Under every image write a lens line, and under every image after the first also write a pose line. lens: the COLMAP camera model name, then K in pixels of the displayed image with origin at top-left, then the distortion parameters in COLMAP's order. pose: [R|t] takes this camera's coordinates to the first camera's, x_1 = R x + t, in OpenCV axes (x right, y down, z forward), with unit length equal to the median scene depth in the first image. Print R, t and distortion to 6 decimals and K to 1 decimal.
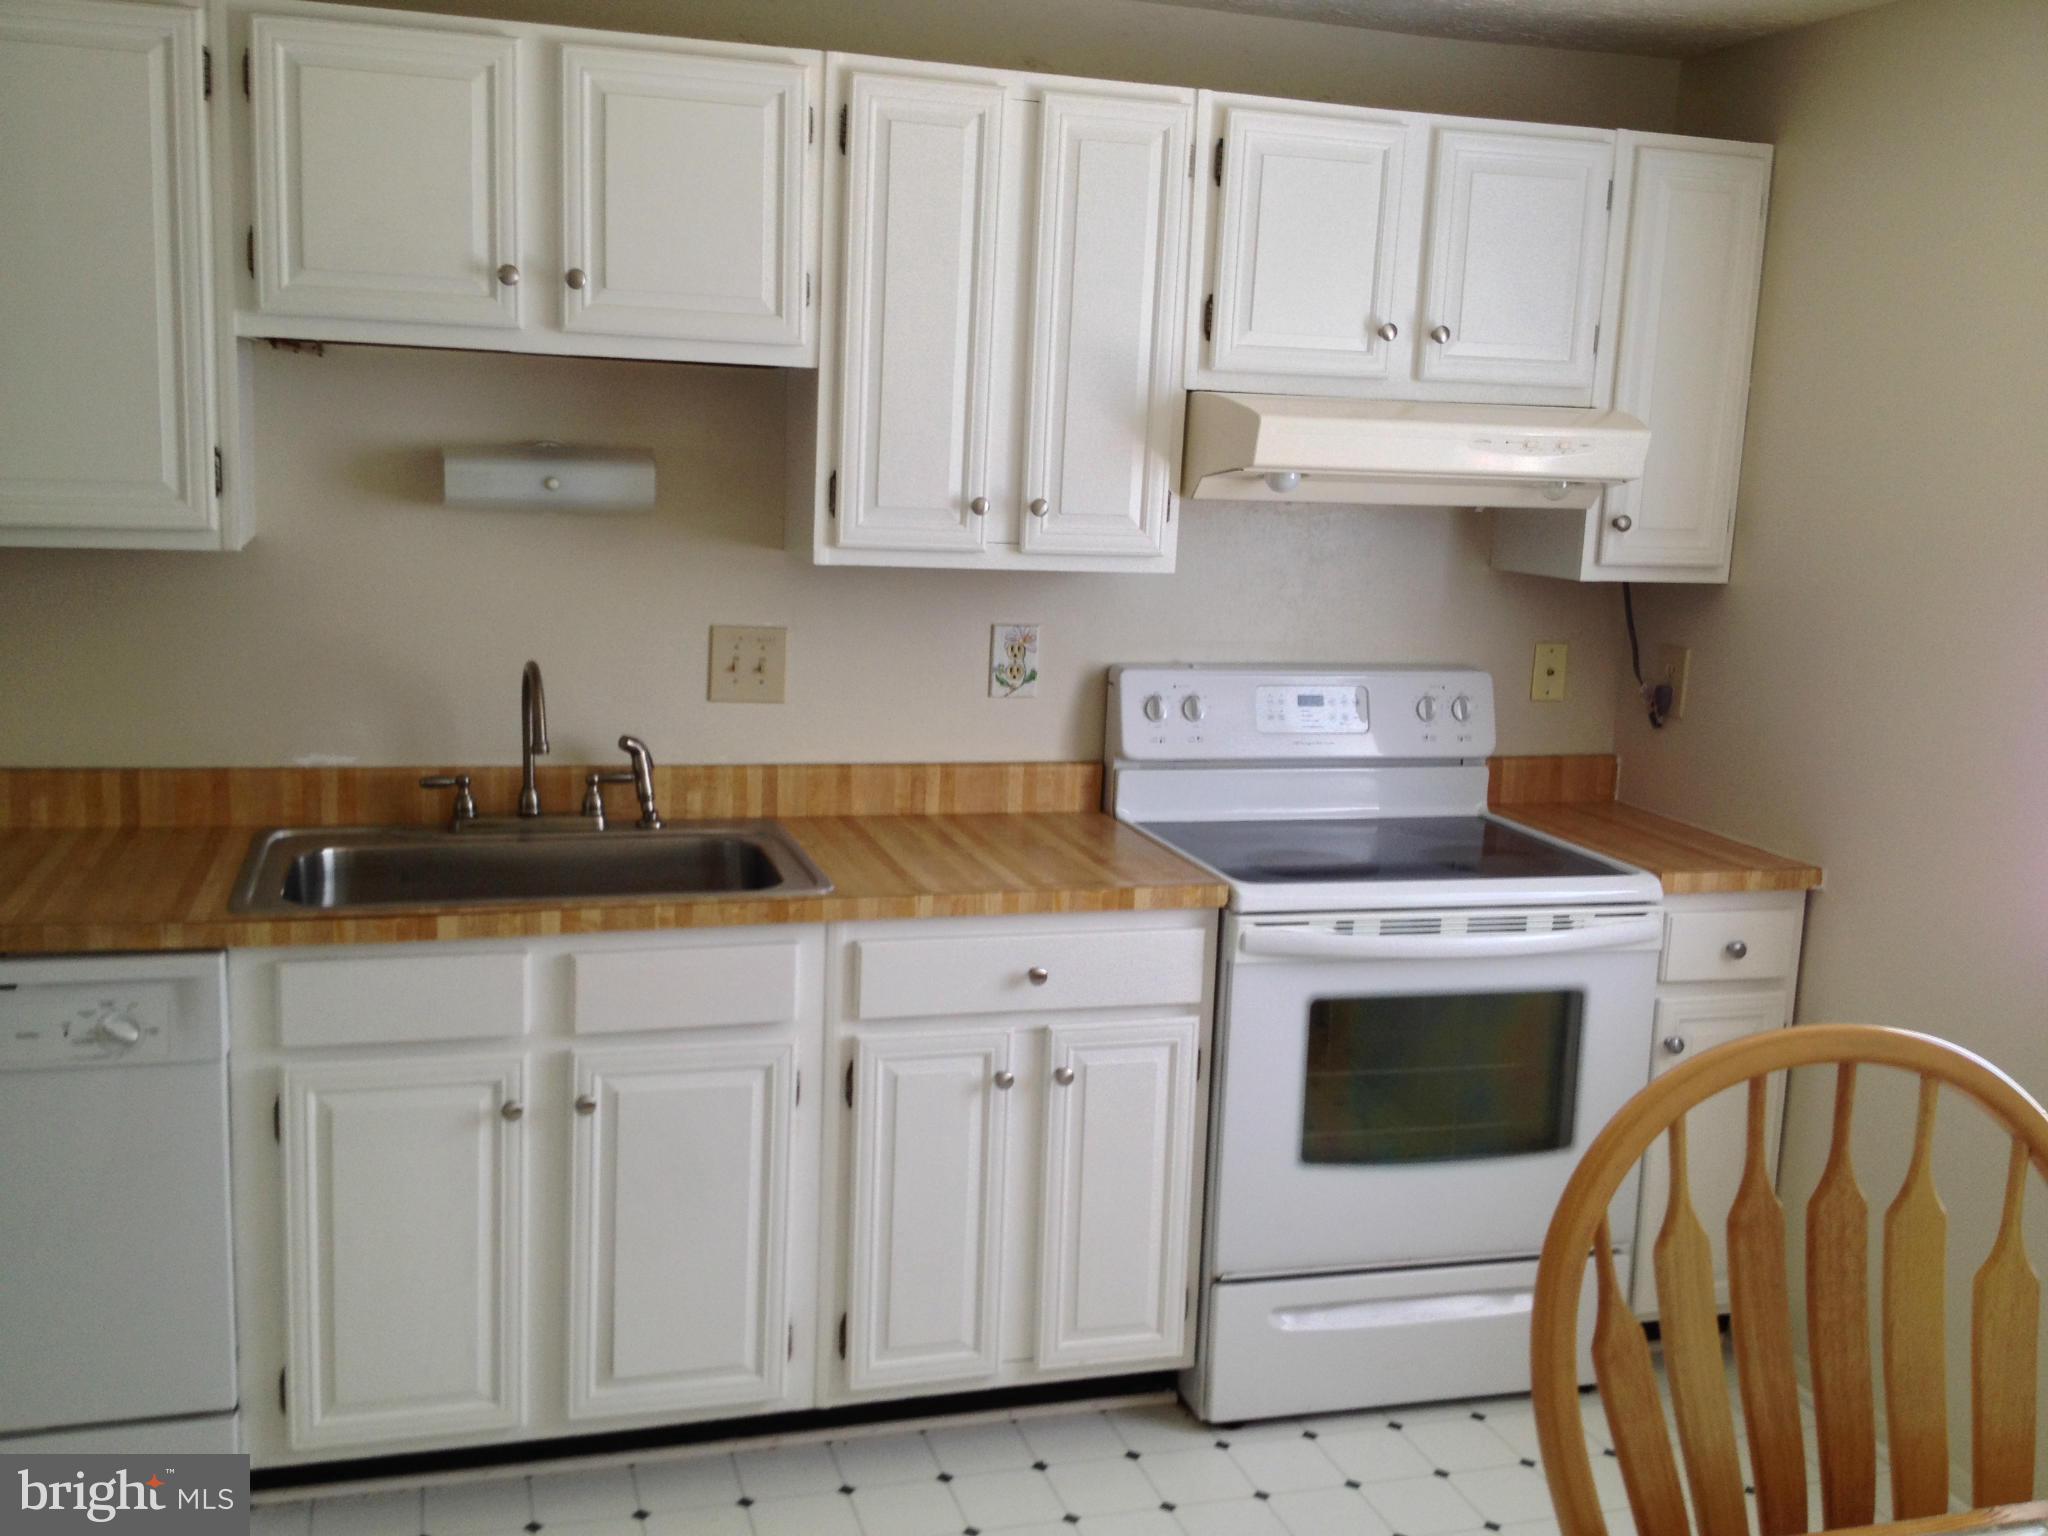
lens RADIAL K [[1994.6, 0, 1024.0], [0, 1994.6, 768.0], [0, 0, 1]] dist [0.145524, -0.325050]
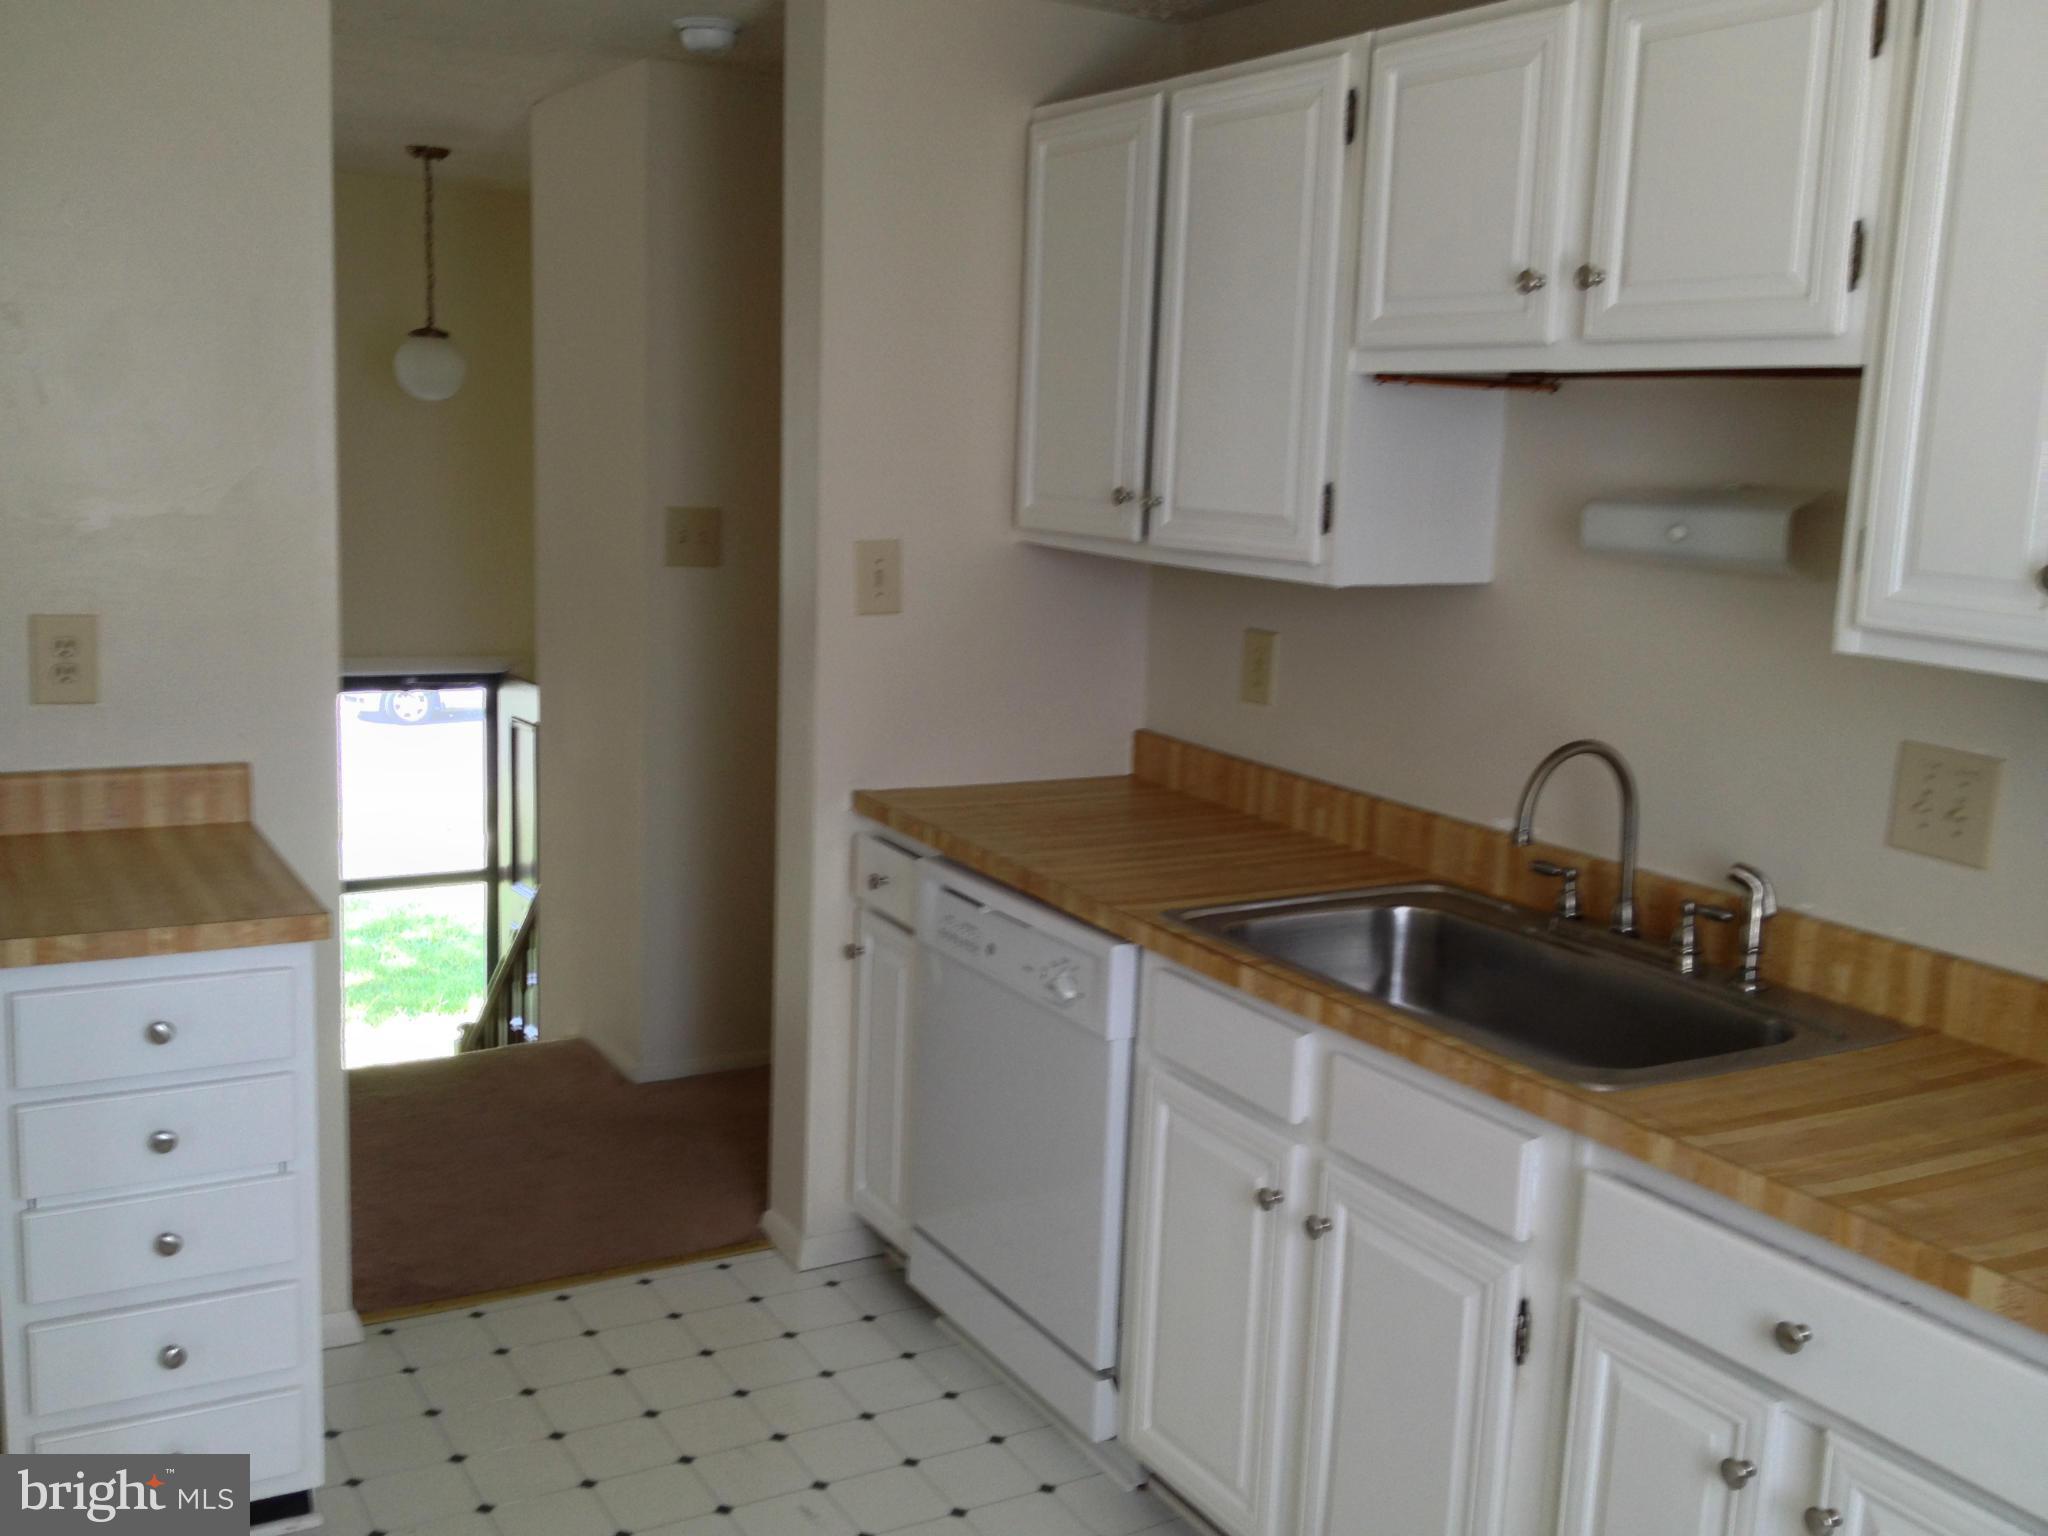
lens RADIAL K [[1994.6, 0, 1024.0], [0, 1994.6, 768.0], [0, 0, 1]] dist [0.145524, -0.325050]
pose [[0.207174, 0.131466, -0.969430, 0.526224], [-0.192213, 0.977085, 0.091427, -0.074771], [0.959236, 0.167395, 0.227696, 0.595404]]
